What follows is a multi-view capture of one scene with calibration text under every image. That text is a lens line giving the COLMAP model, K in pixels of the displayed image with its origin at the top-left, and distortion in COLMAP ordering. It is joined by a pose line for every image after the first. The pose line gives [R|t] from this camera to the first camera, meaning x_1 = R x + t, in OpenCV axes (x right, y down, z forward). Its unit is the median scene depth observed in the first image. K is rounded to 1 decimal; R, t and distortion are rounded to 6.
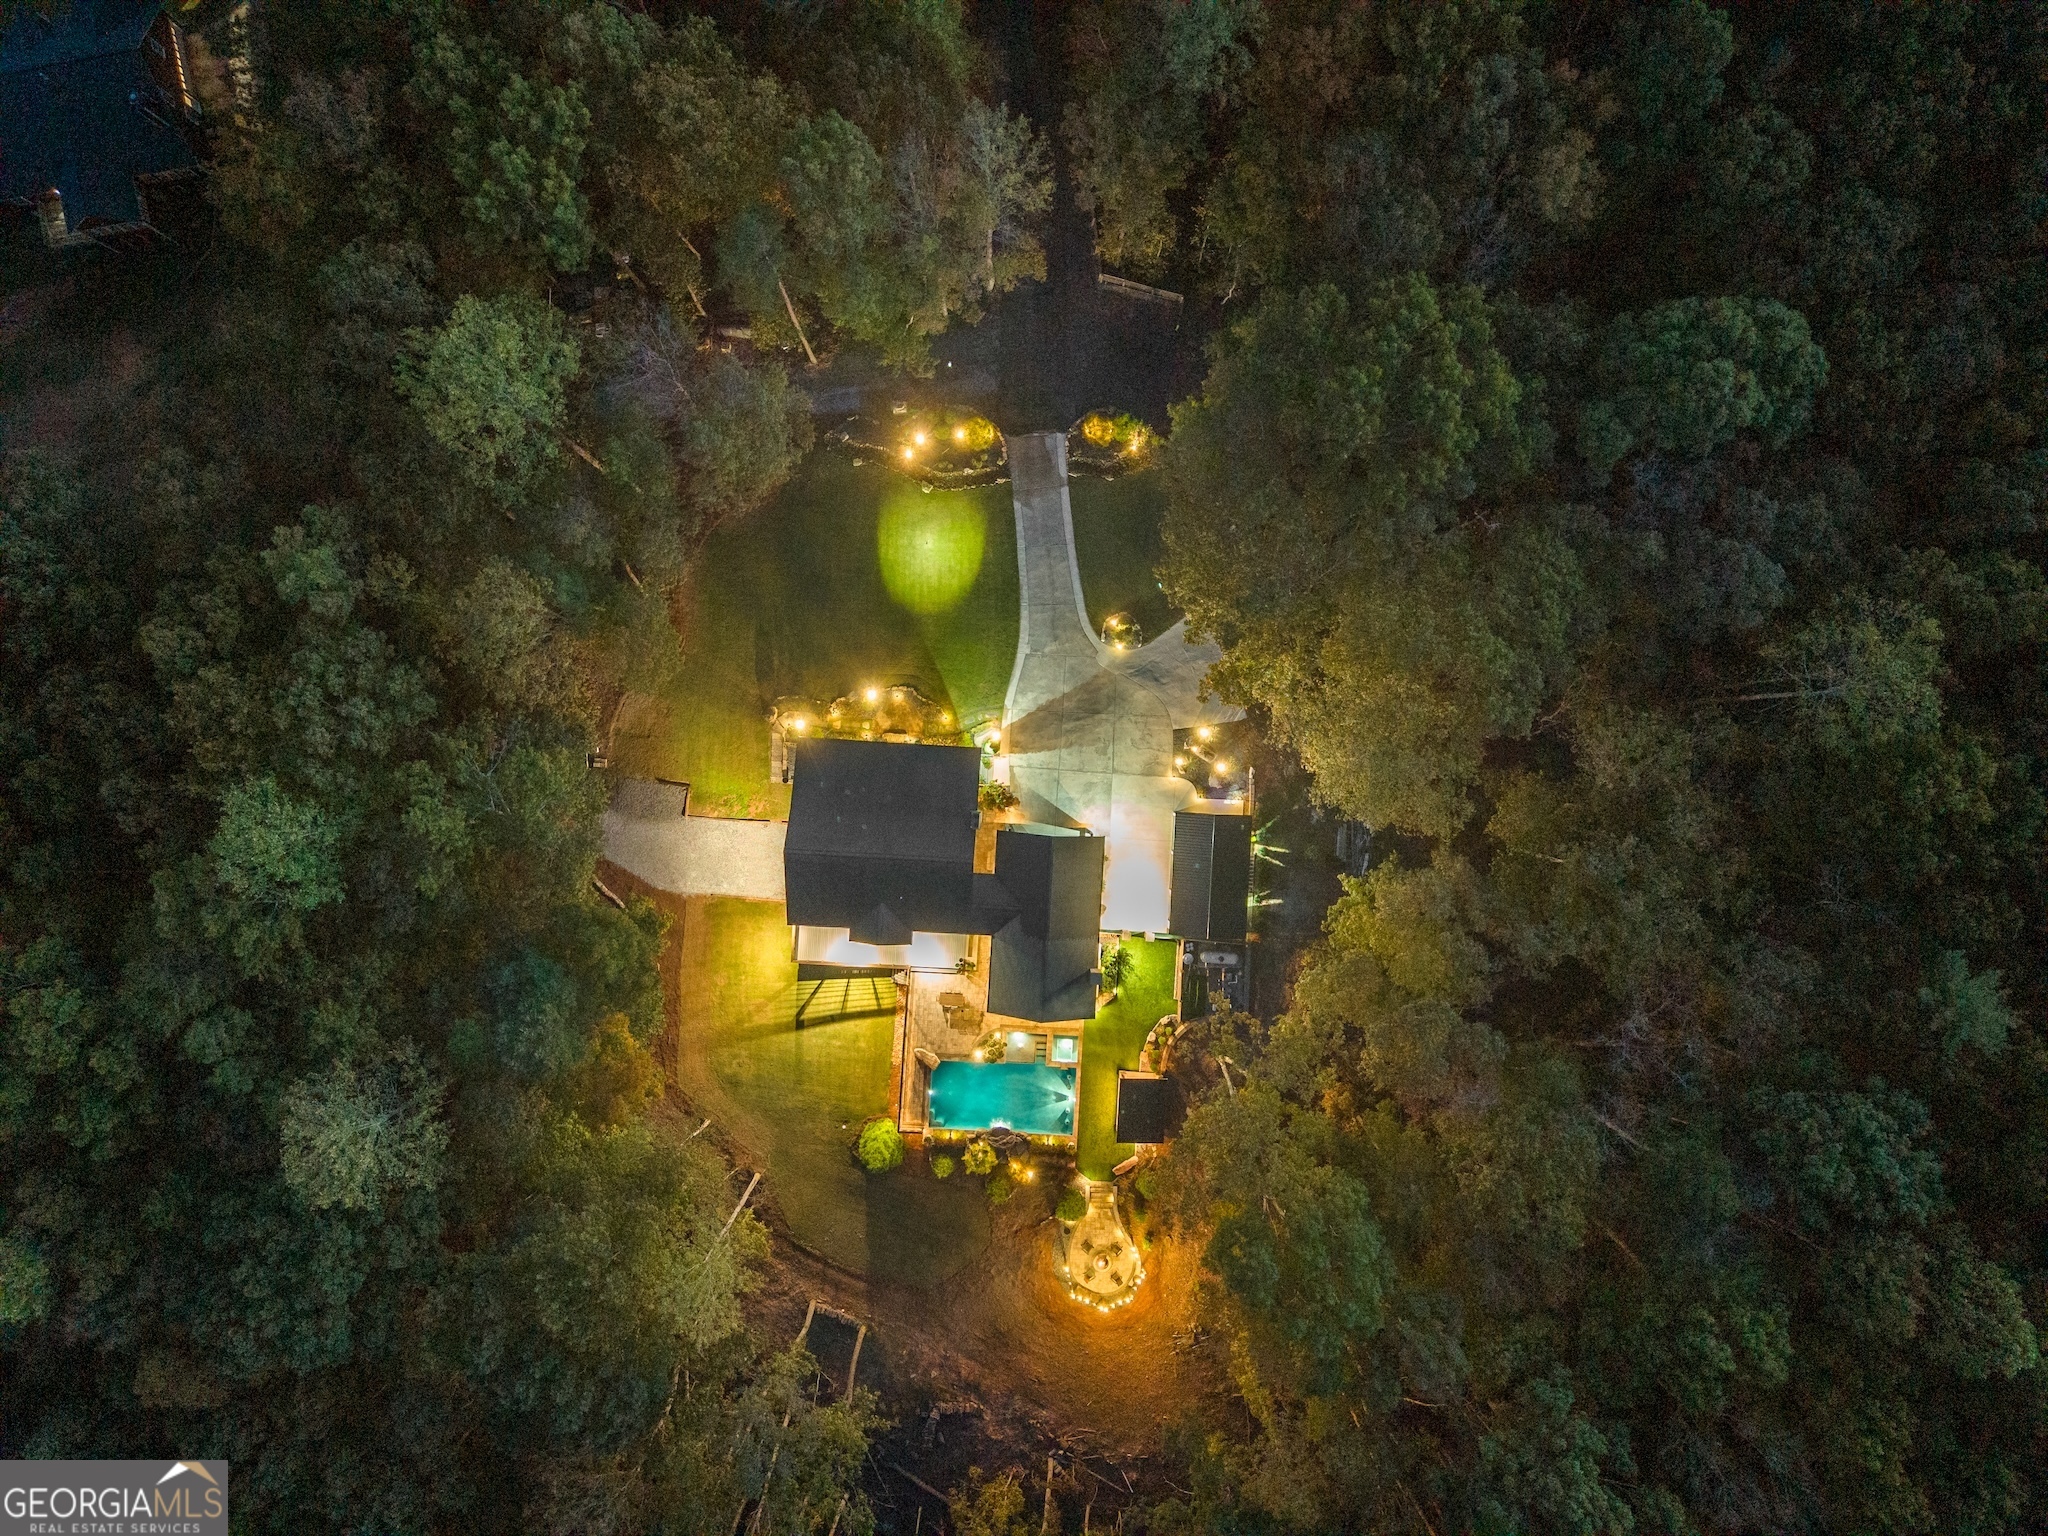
lens RADIAL K [[1362.3, 0, 1019.0], [0, 1362.3, 769.1], [0, 0, 1]] dist [0.040785, -0.044909]
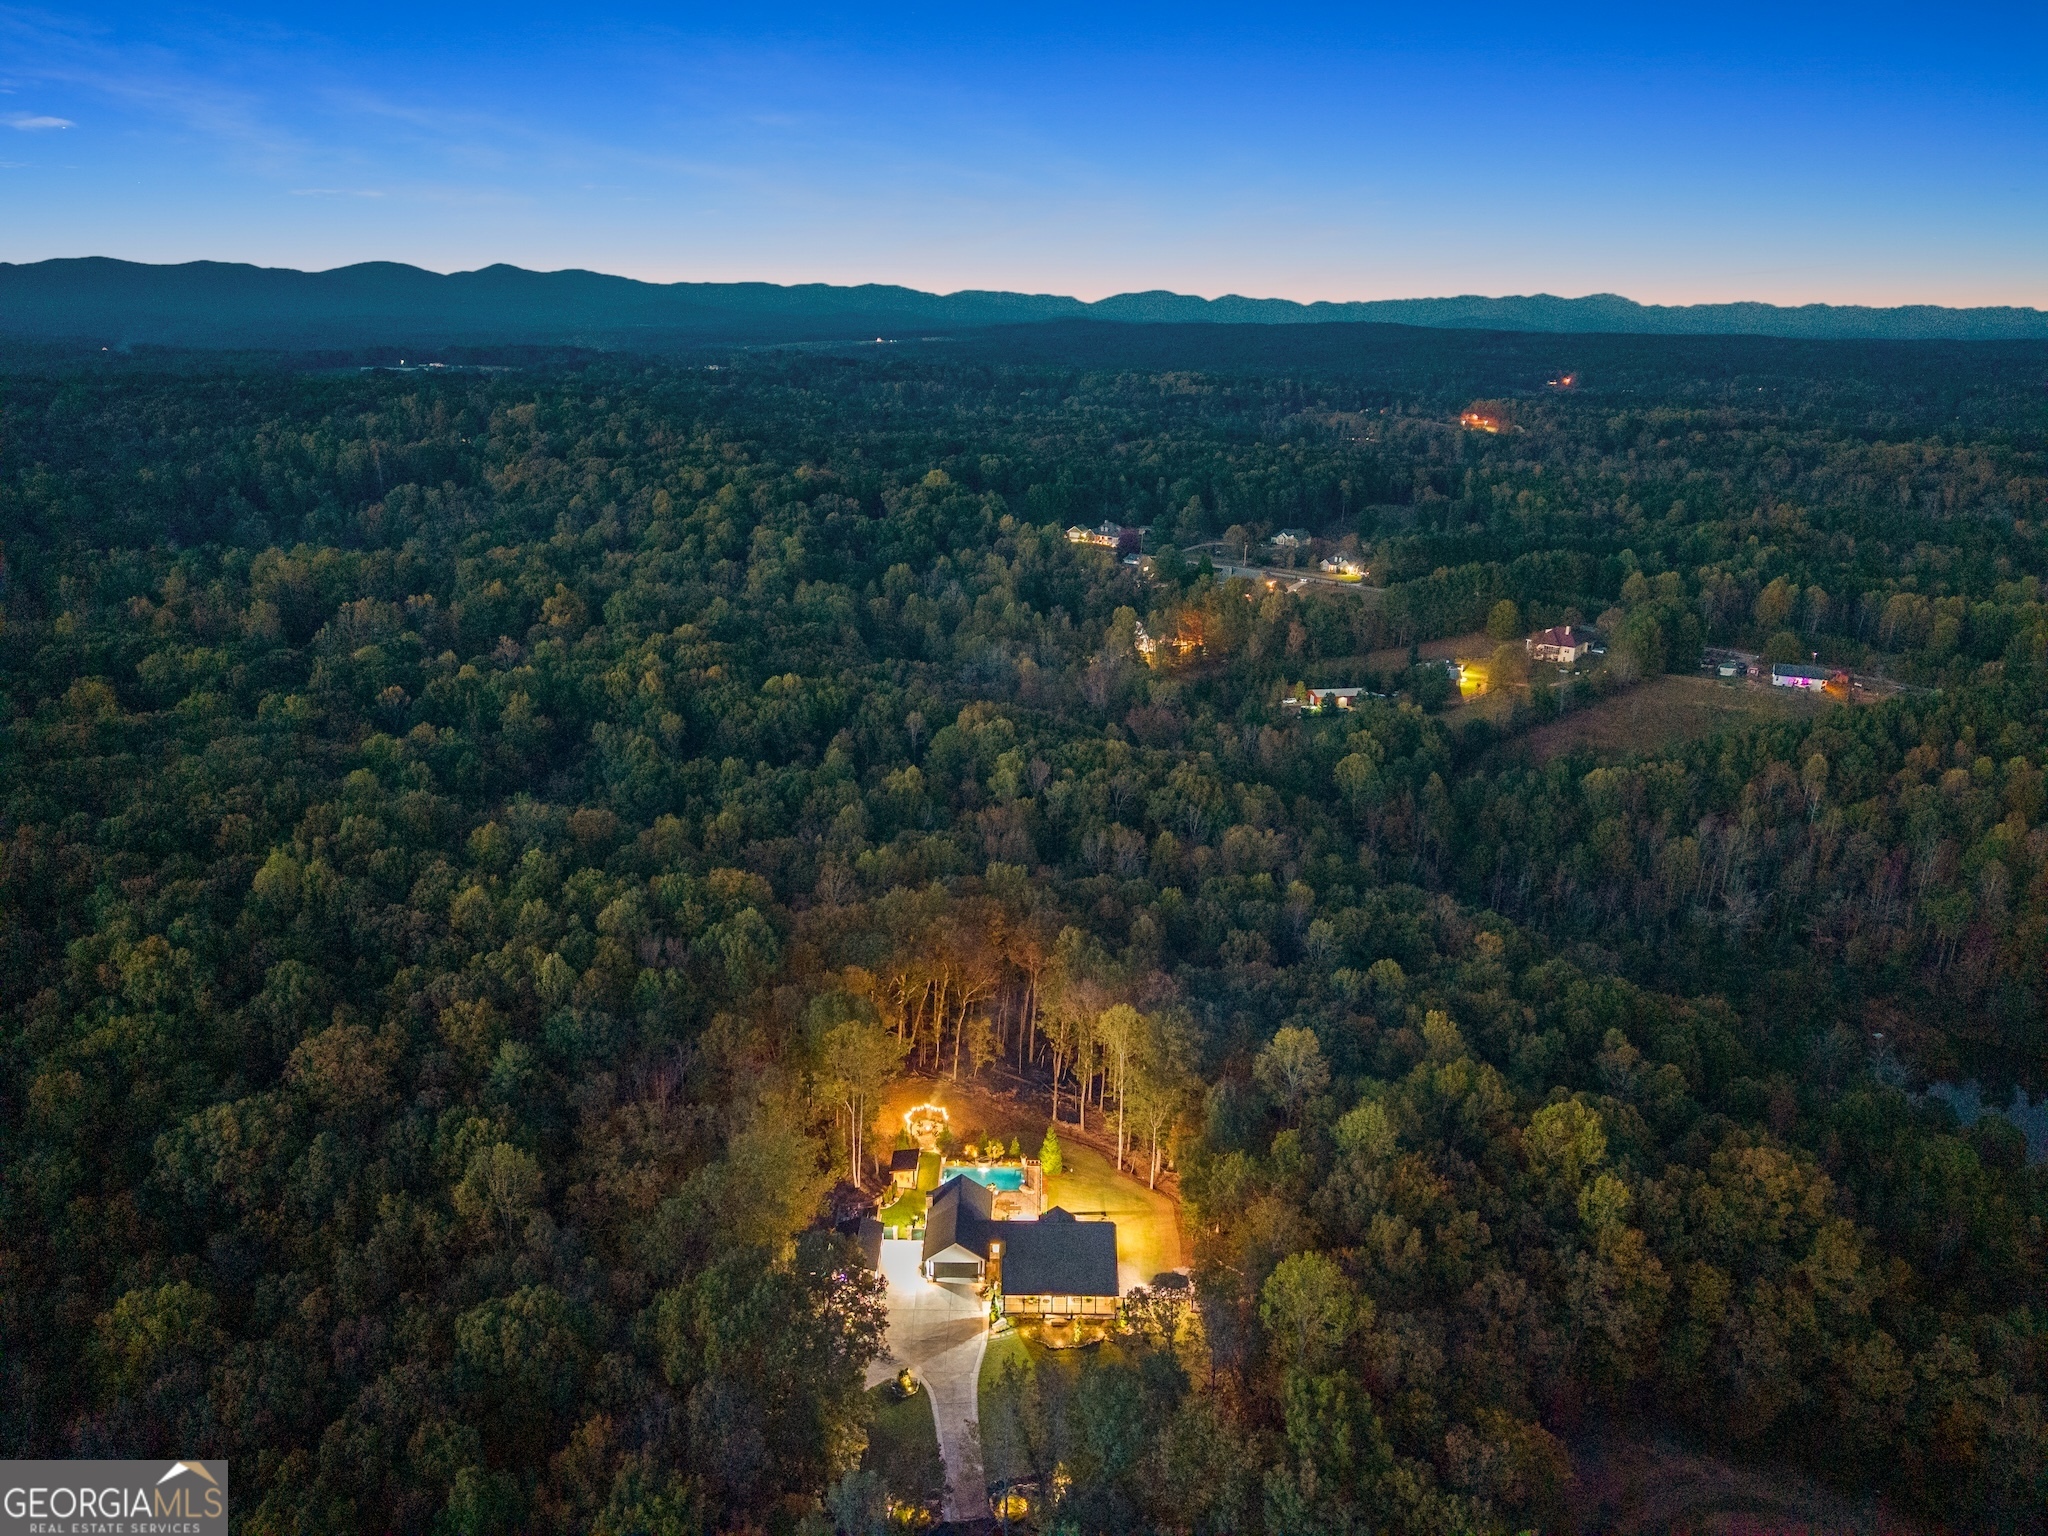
lens RADIAL K [[1362.3, 0, 1027.9], [0, 1362.3, 761.8], [0, 0, 1]] dist [0.040785, -0.044909]
pose [[-0.998561, 0.005843, -0.053301, 0.020383], [-0.052111, -0.339951, 0.938998, -1.233929], [-0.012634, 0.940425, 0.339767, -0.101894]]
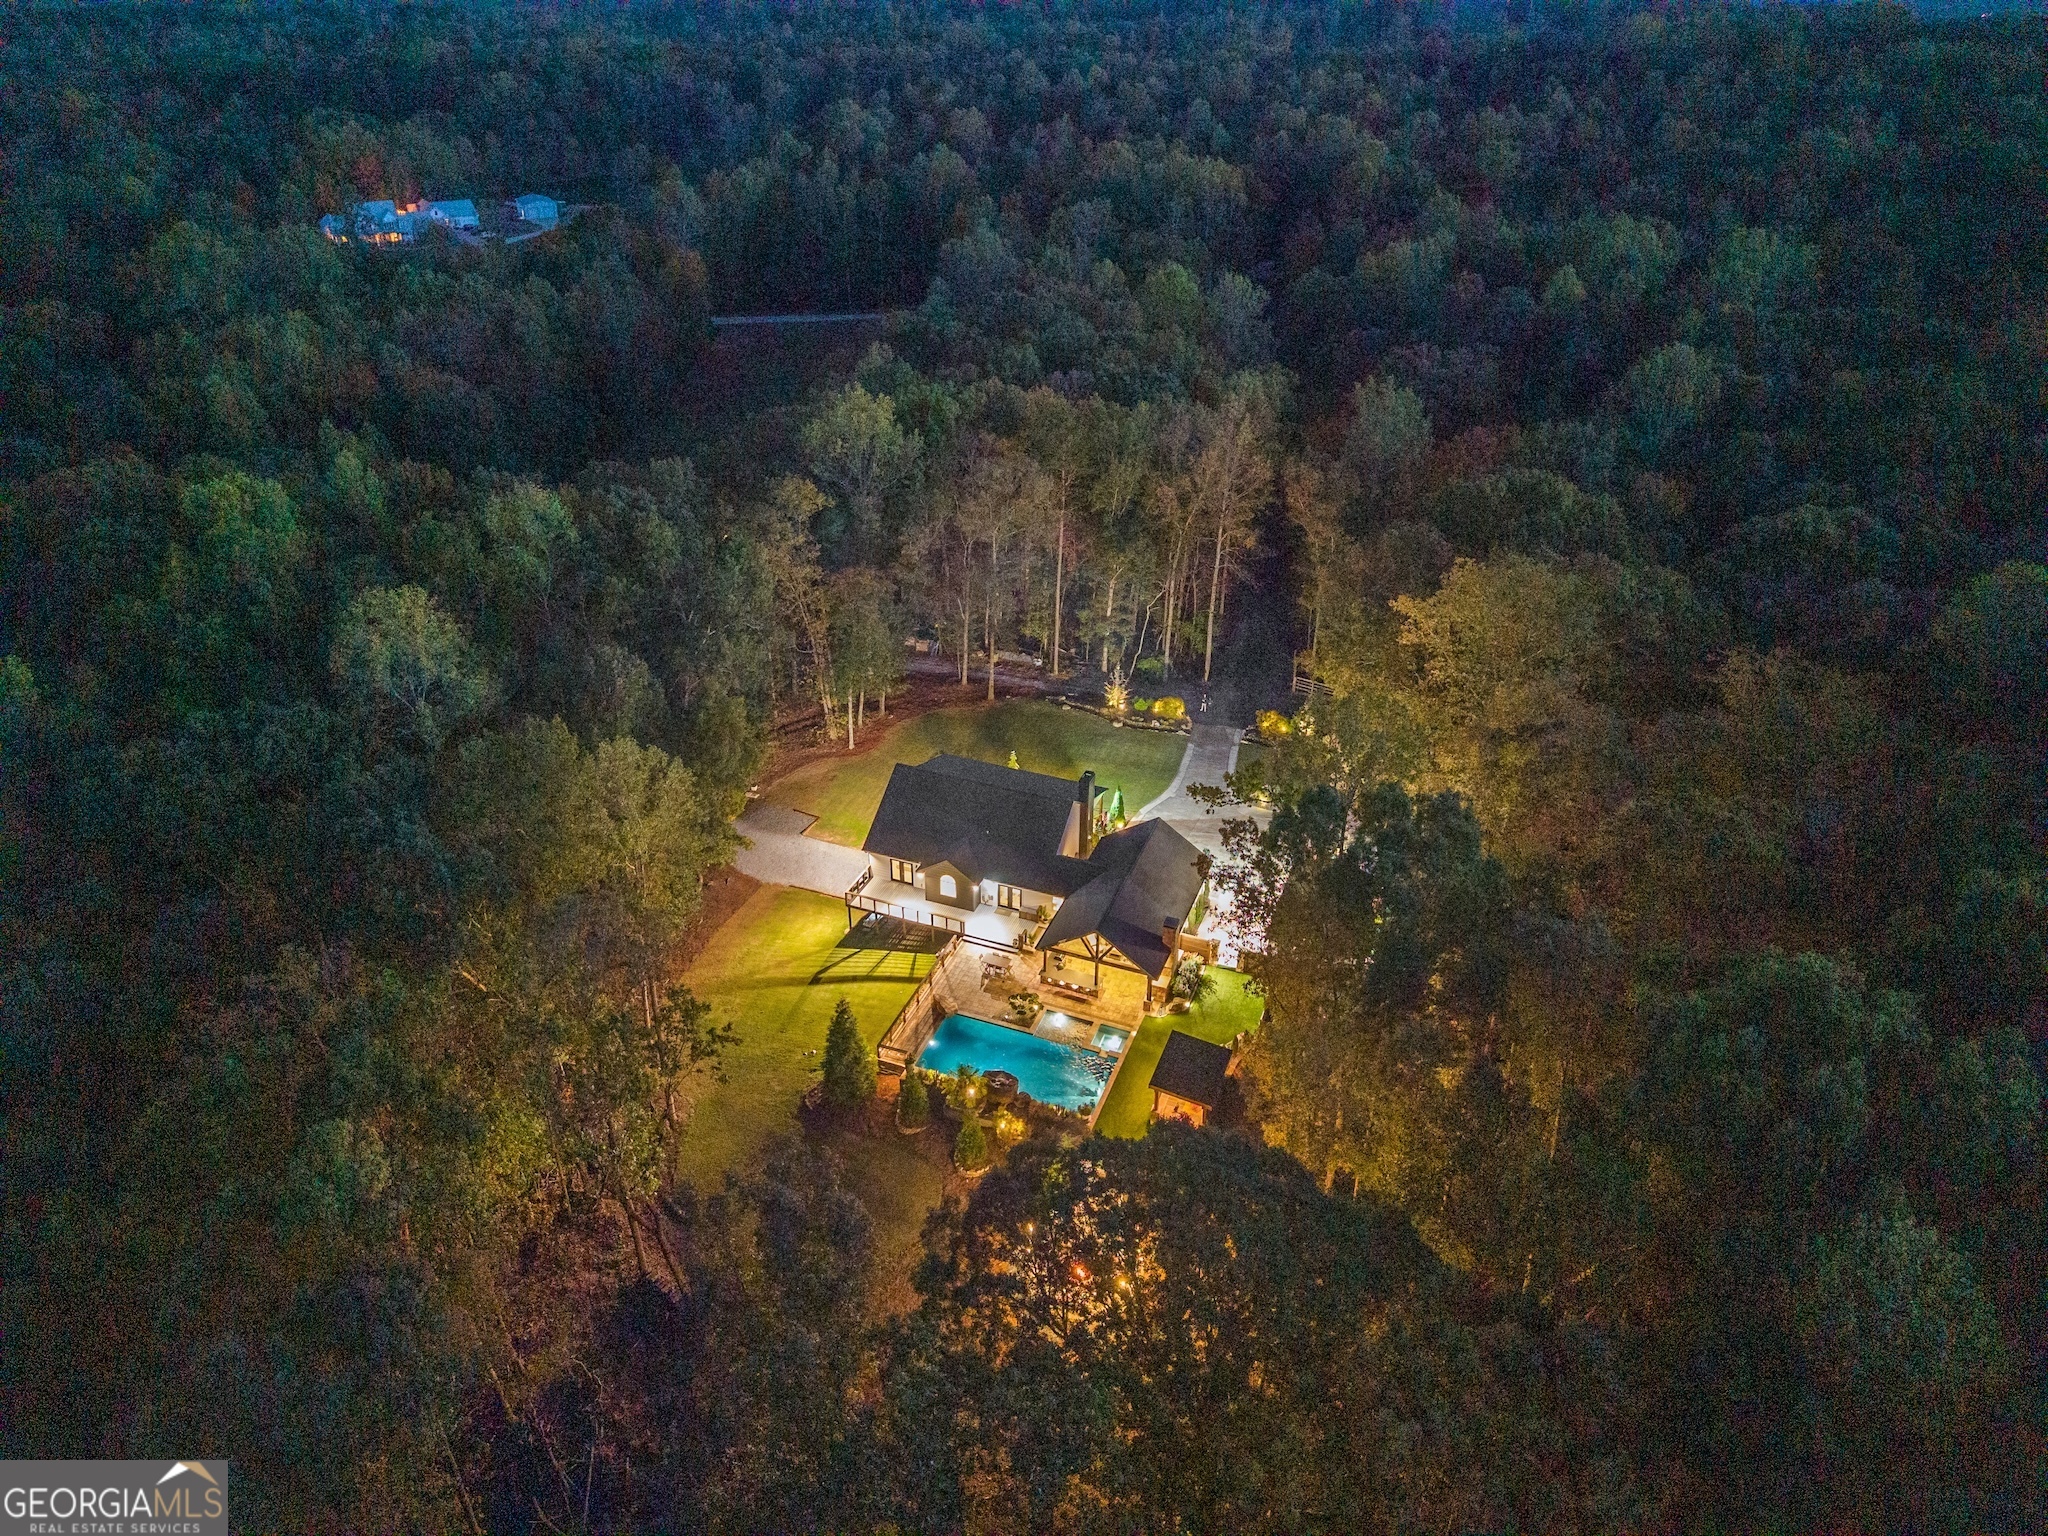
lens RADIAL K [[1362.3, 0, 1013.1], [0, 1362.3, 777.4], [0, 0, 1]] dist [0.040785, -0.044909]
pose [[0.949023, 0.169945, -0.265469, 0.166137], [-0.314930, 0.475910, -0.821176, 0.806448], [-0.013215, 0.862919, 0.505170, 0.465805]]
